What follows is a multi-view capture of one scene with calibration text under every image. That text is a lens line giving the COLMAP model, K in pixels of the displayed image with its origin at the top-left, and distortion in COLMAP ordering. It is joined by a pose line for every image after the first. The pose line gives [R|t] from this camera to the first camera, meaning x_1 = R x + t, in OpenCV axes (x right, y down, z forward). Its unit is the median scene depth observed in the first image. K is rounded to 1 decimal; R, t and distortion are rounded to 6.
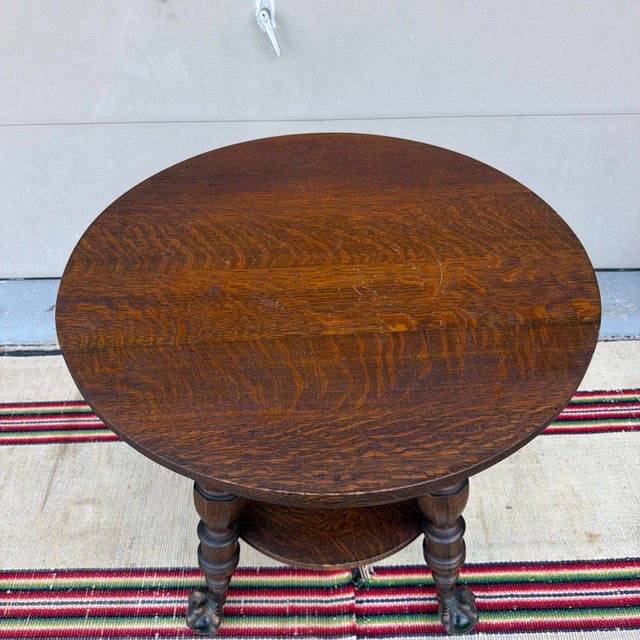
lens RADIAL K [[616.8, 0, 322.0], [0, 616.8, 317.4], [0, 0, 1]] dist [0.001924, -0.025292]
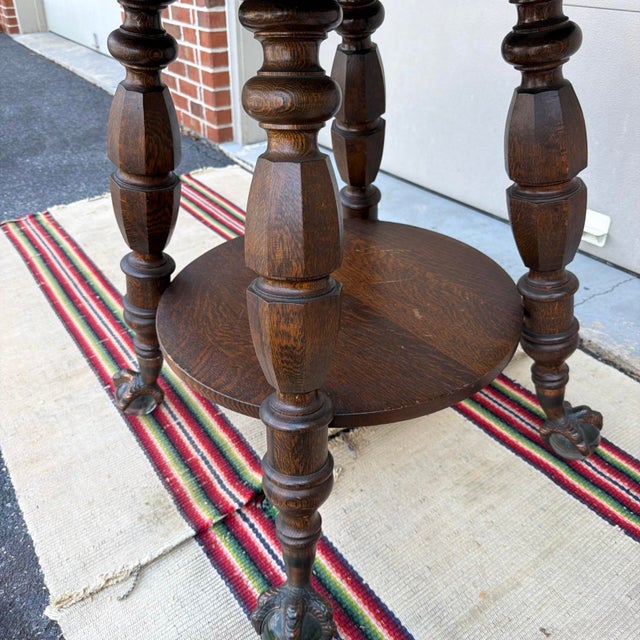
lens RADIAL K [[606.4, 0, 311.5], [0, 606.4, 321.1], [0, 0, 1]] dist [0.095569, -0.186325]
pose [[0.558687, 0.455785, -0.692913, 0.474120], [-0.554797, 0.826398, 0.096264, 0.171713], [0.616498, 0.330644, 0.714566, 0.482336]]
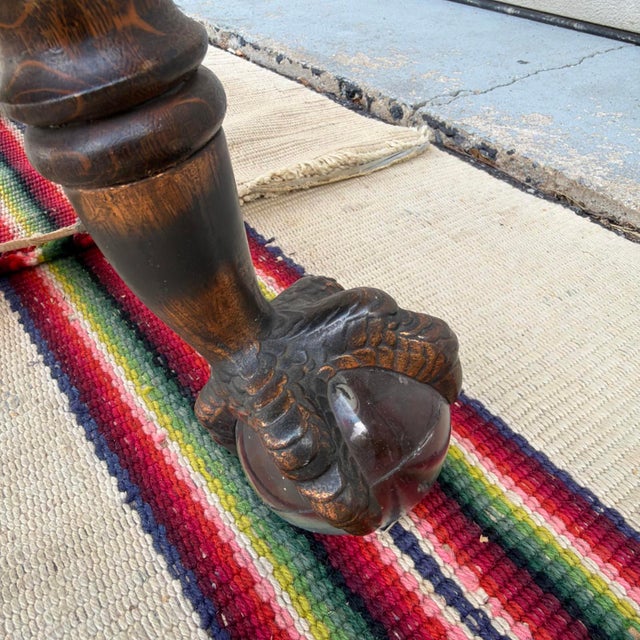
lens RADIAL K [[616.8, 0, 322.0], [0, 616.8, 317.4], [0, 0, 1]] dist [0.001924, -0.025292]
pose [[0.585797, 0.509166, -0.630548, 0.293085], [-0.535265, 0.827251, 0.170727, 0.131395], [0.608550, 0.237499, 0.757140, 1.102659]]
